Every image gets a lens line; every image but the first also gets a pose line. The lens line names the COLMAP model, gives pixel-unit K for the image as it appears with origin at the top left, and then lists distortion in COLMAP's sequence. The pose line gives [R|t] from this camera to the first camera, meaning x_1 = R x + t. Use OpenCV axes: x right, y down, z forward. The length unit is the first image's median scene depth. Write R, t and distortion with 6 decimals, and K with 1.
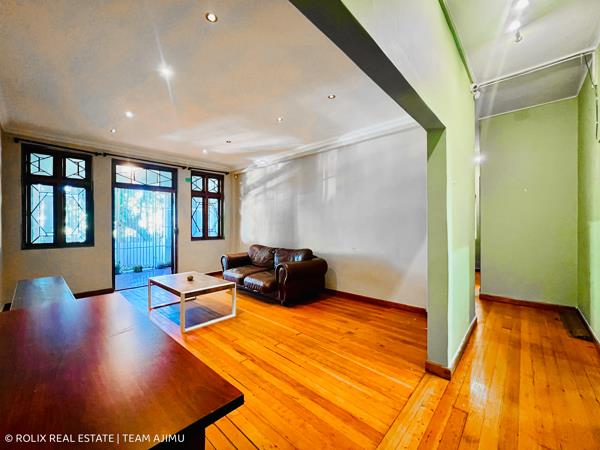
lens RADIAL K [[247.6, 0, 296.6], [0, 247.6, 224.0], [0, 0, 1]] dist [-0.003316, -0.000494]
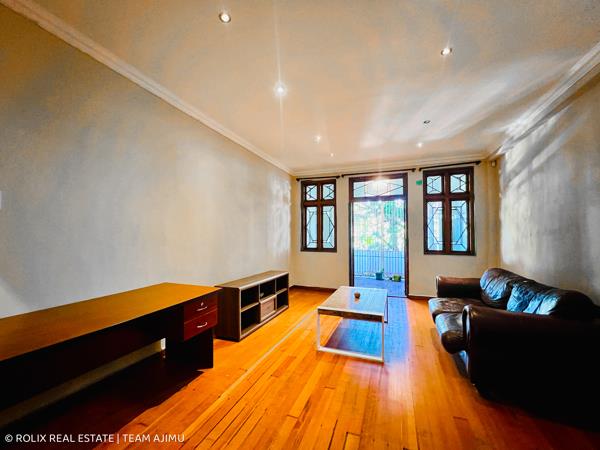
lens RADIAL K [[247.6, 0, 298.7], [0, 247.6, 228.2], [0, 0, 1]] dist [-0.003316, -0.000494]
pose [[0.372806, -0.024111, -0.927596, 0.202623], [-0.000966, 0.999652, -0.026373, 0.002075], [0.927909, 0.010728, 0.372653, 0.299093]]
